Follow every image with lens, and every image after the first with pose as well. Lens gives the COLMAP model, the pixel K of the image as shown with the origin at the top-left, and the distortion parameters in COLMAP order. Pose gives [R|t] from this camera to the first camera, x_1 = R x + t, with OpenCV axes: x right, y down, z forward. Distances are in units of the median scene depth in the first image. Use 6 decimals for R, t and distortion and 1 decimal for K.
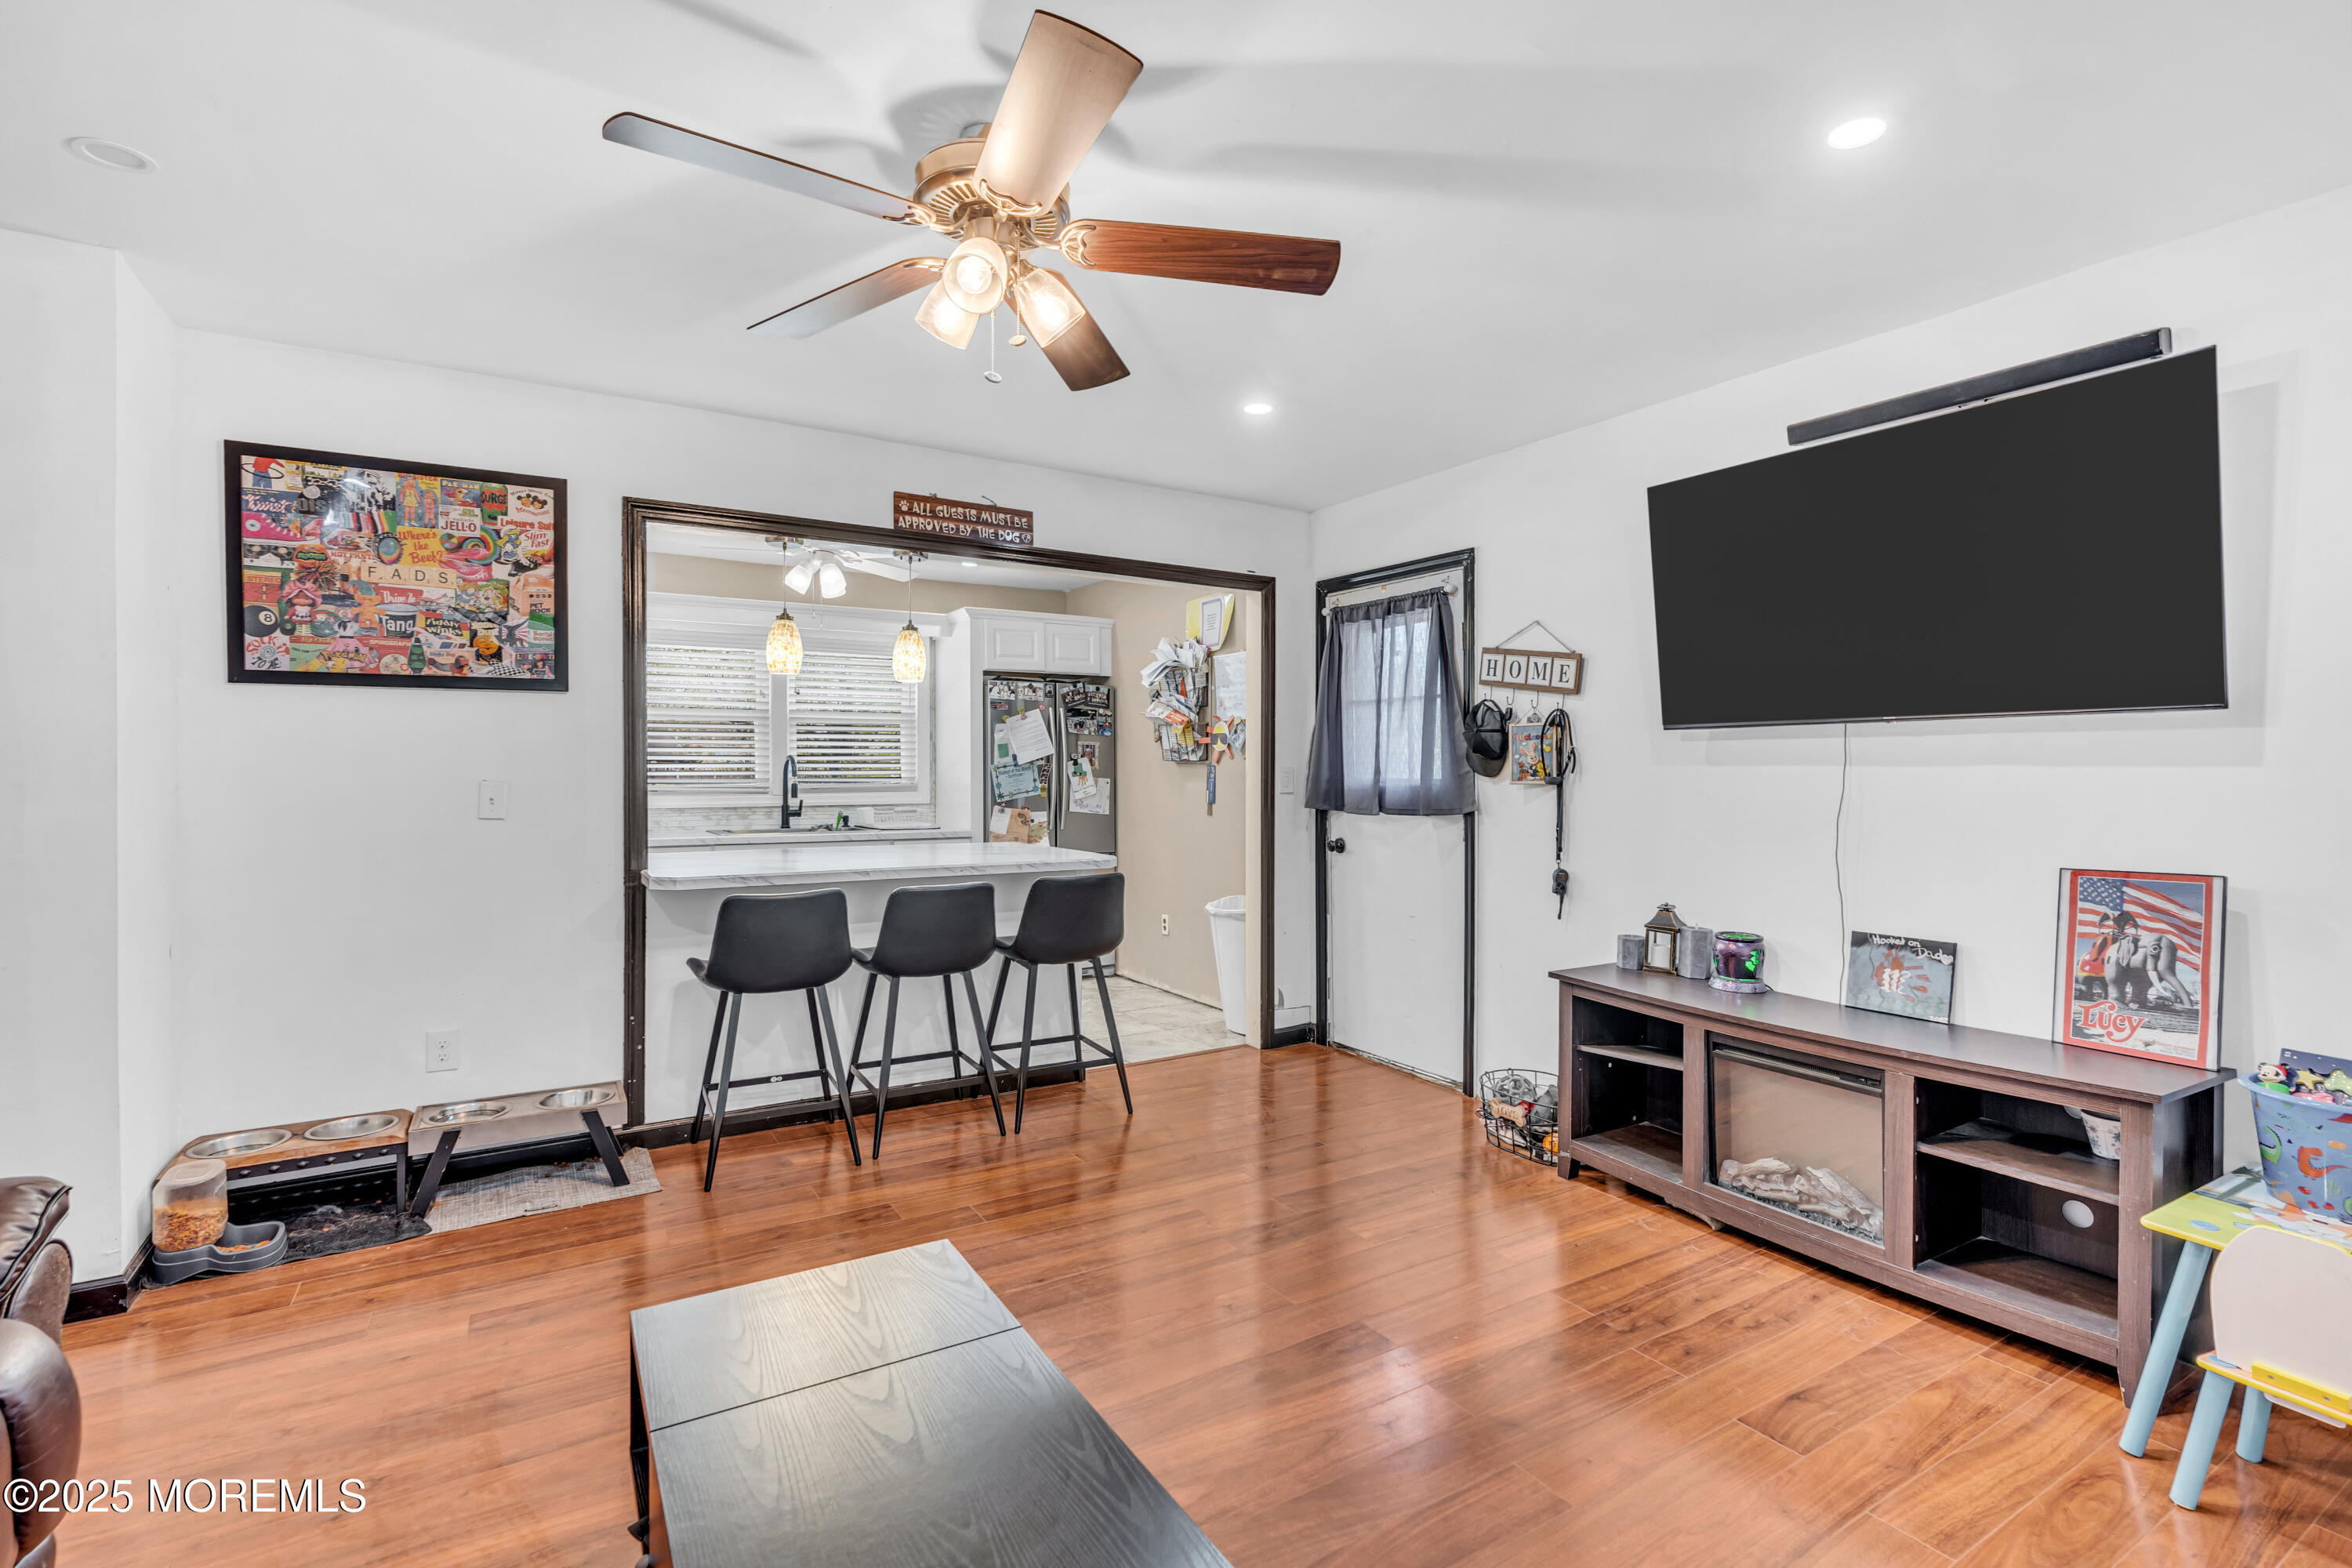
lens RADIAL K [[1065.8, 0, 1173.9], [0, 1065.8, 769.5], [0, 0, 1]] dist [-0.001565, 0.000287]
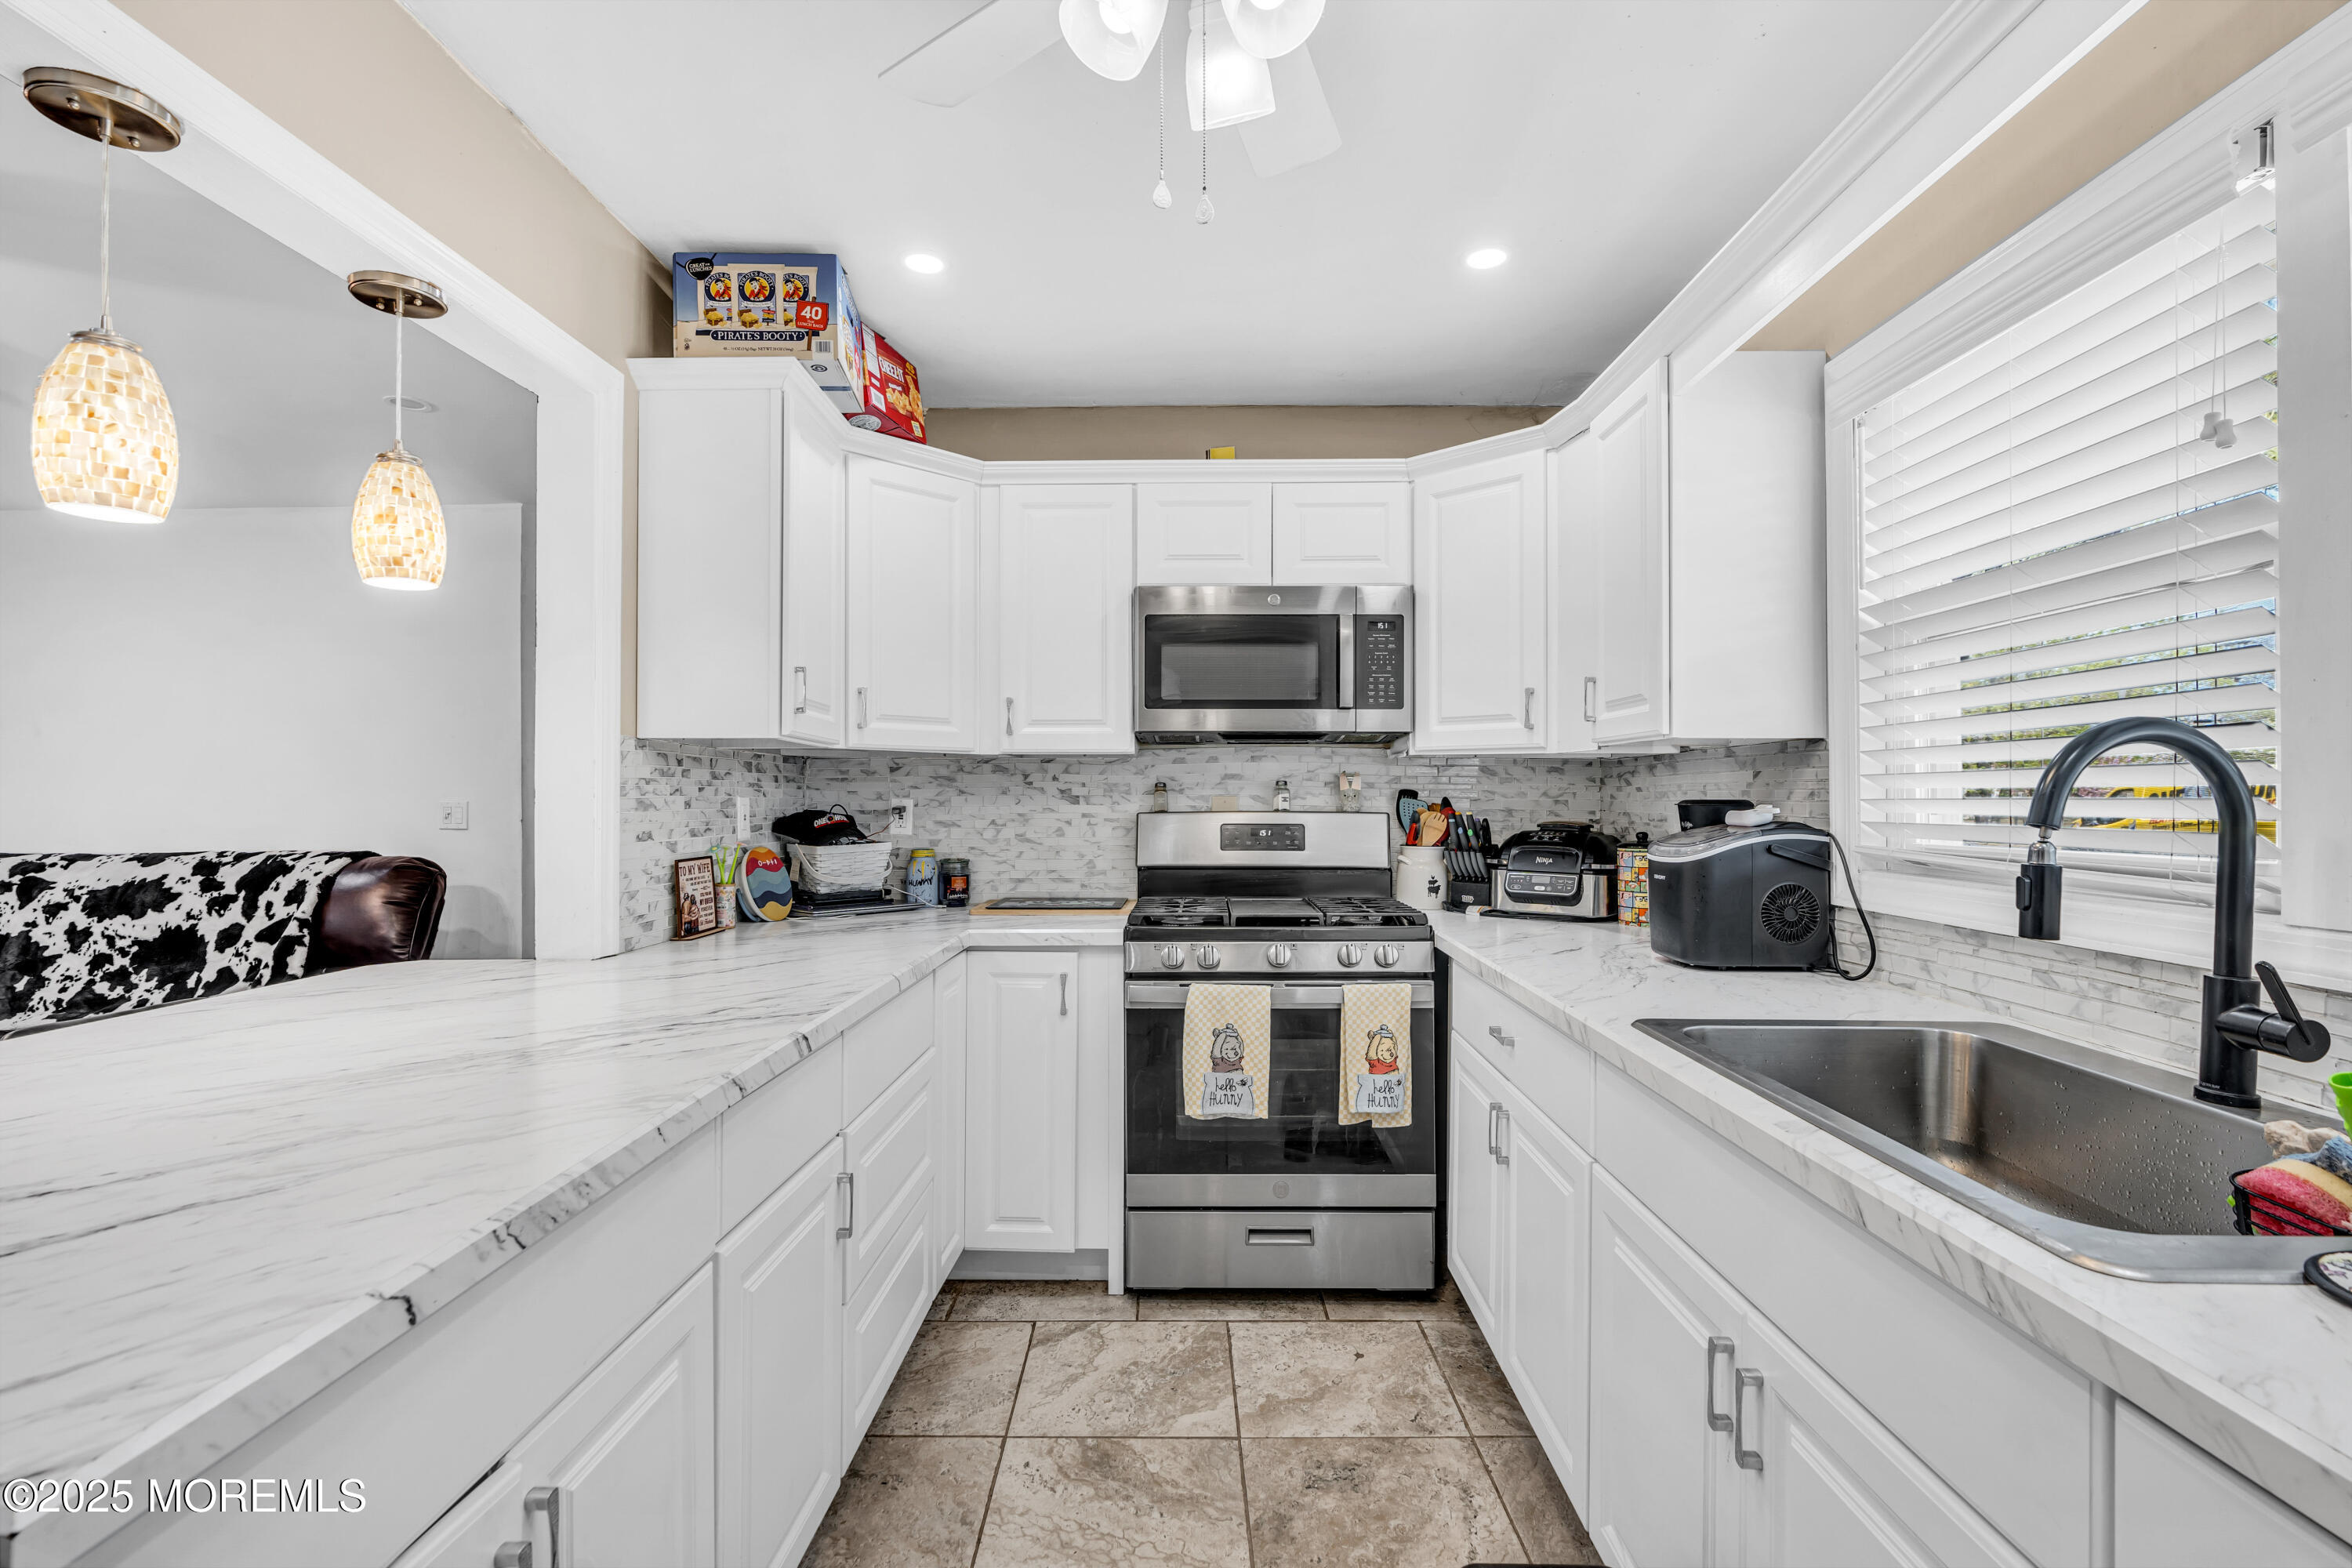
lens RADIAL K [[1057.6, 0, 1180.4], [0, 1057.6, 788.6], [0, 0, 1]] dist [-0.004374, 0.000774]
pose [[-0.536827, -0.005060, -0.843677, -0.192140], [0.001820, 0.999973, -0.007155, -0.000248], [0.843691, -0.005377, -0.536803, 1.746548]]
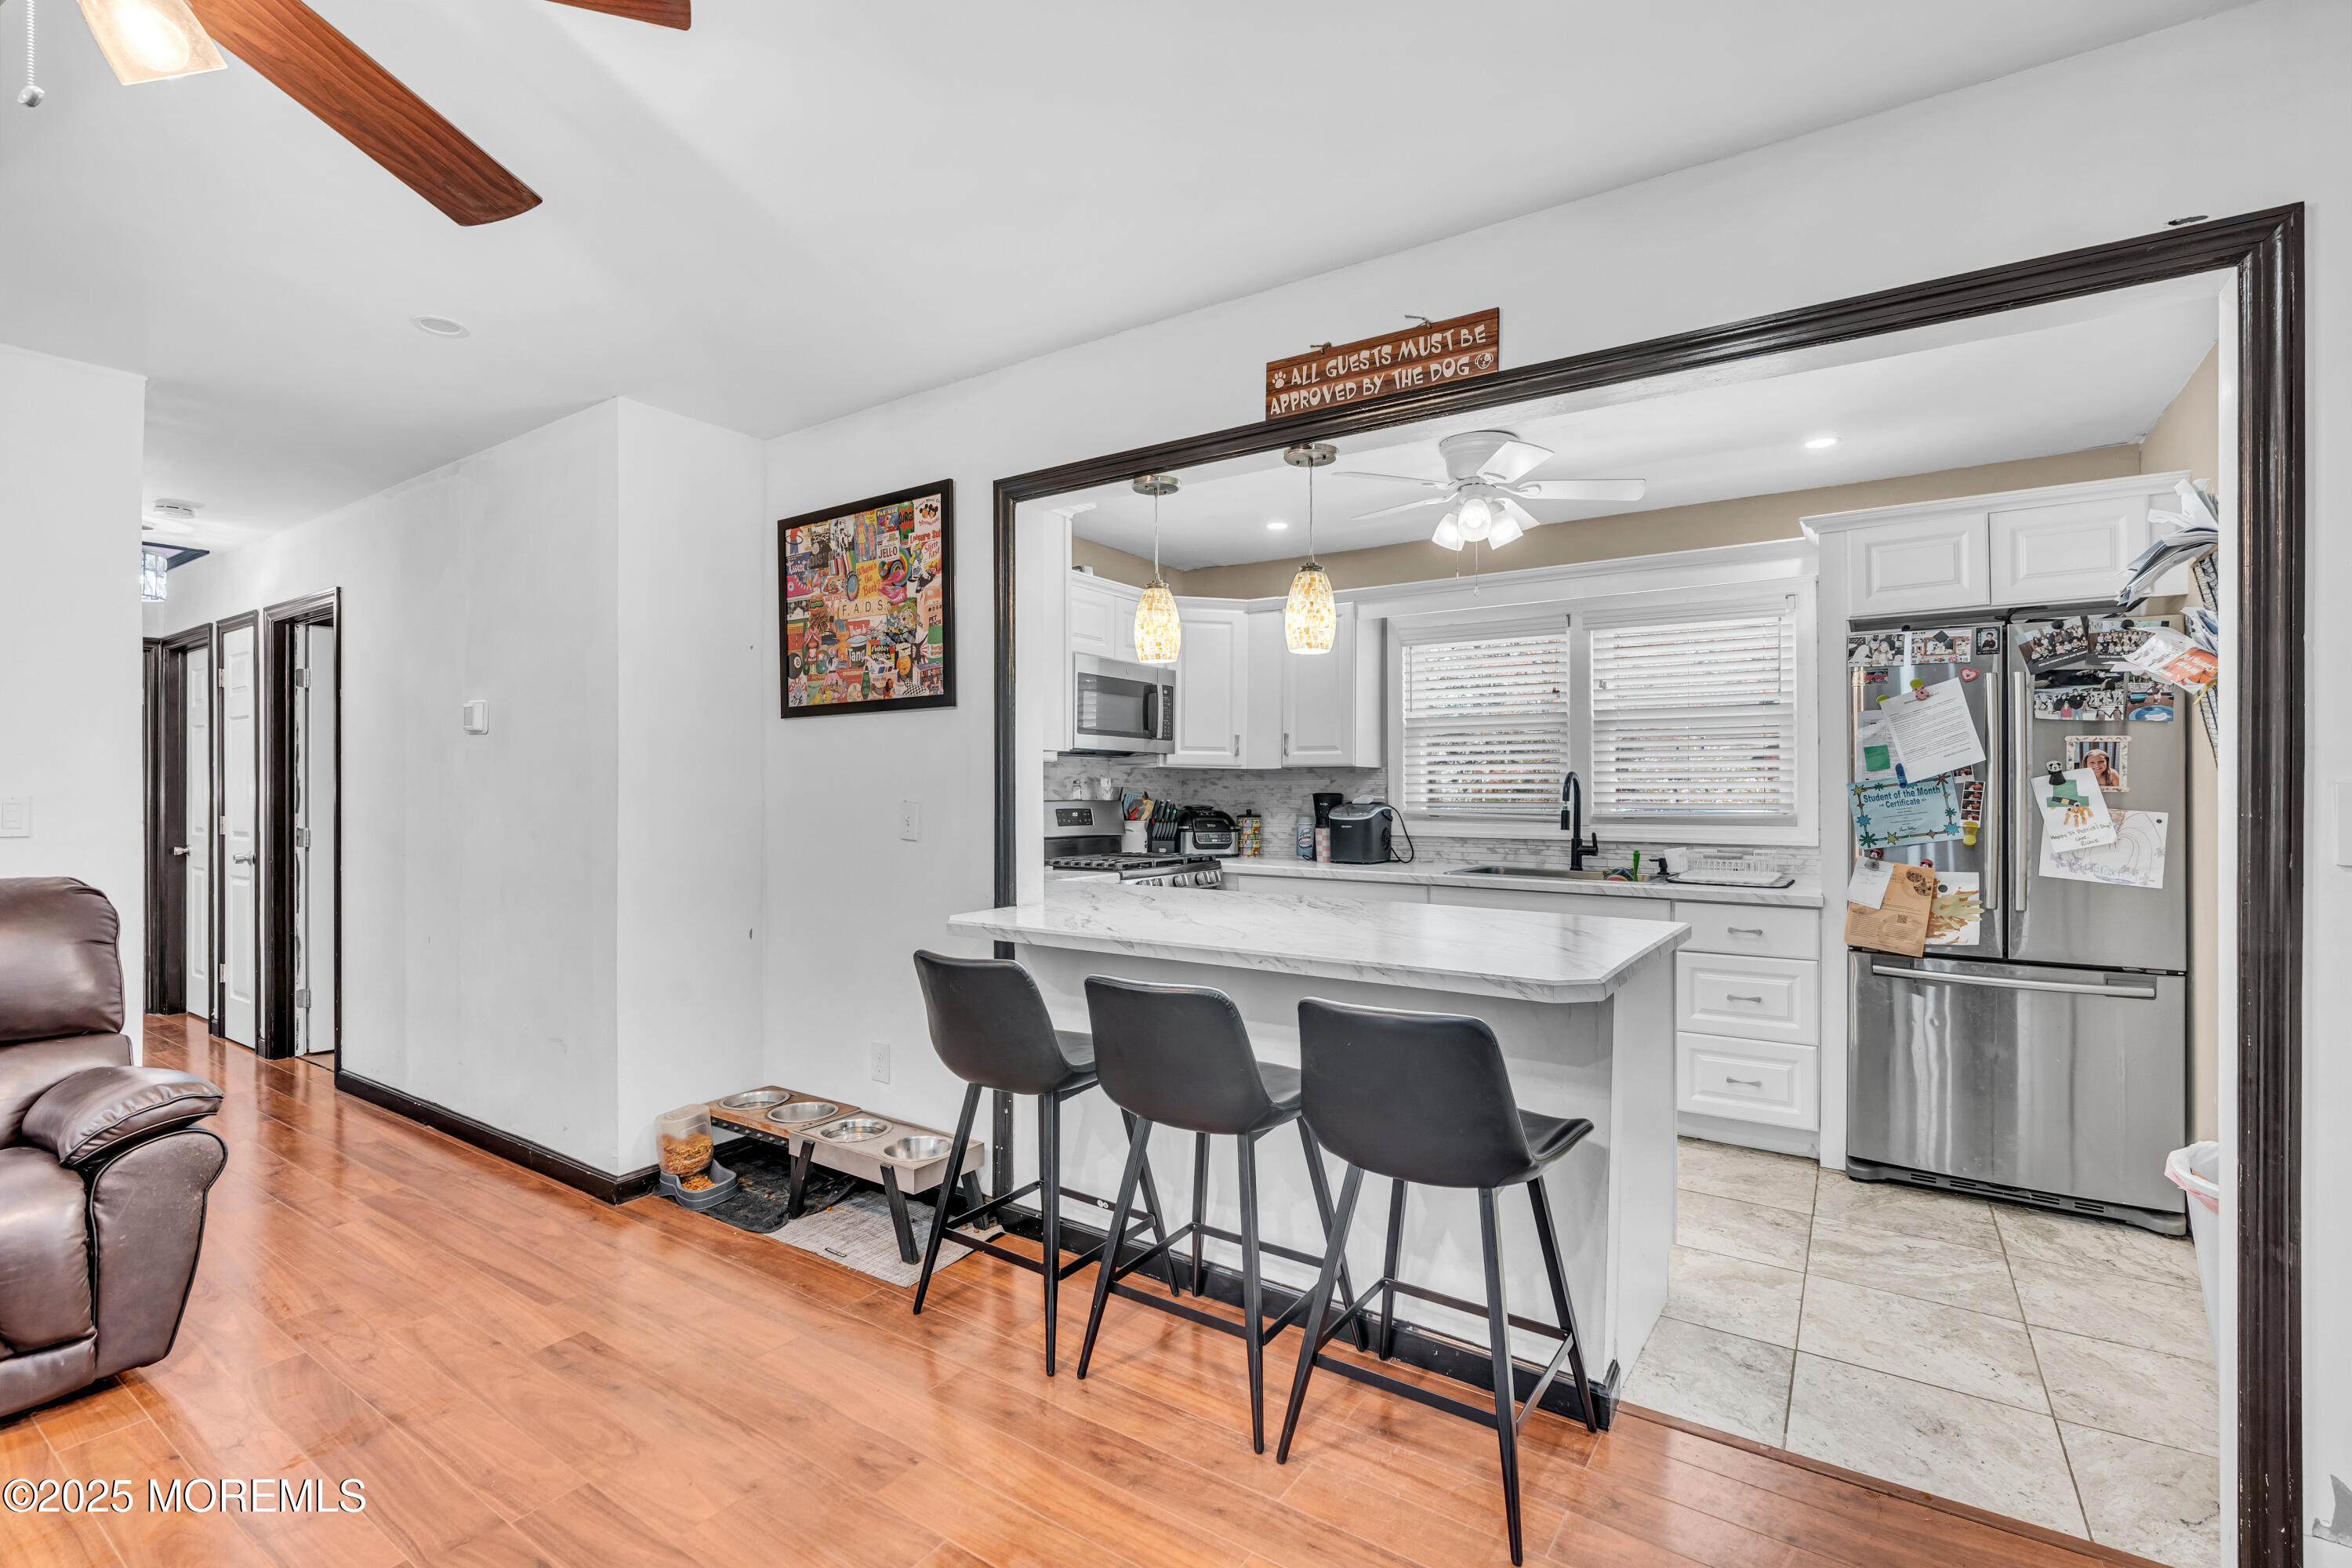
lens RADIAL K [[1057.6, 0, 1180.4], [0, 1057.6, 788.6], [0, 0, 1]] dist [-0.004374, 0.000774]
pose [[0.414064, -0.000989, -0.910247, 0.360751], [-0.002094, 0.999996, -0.002039, -0.000042], [0.910245, 0.002750, 0.414060, 0.817267]]
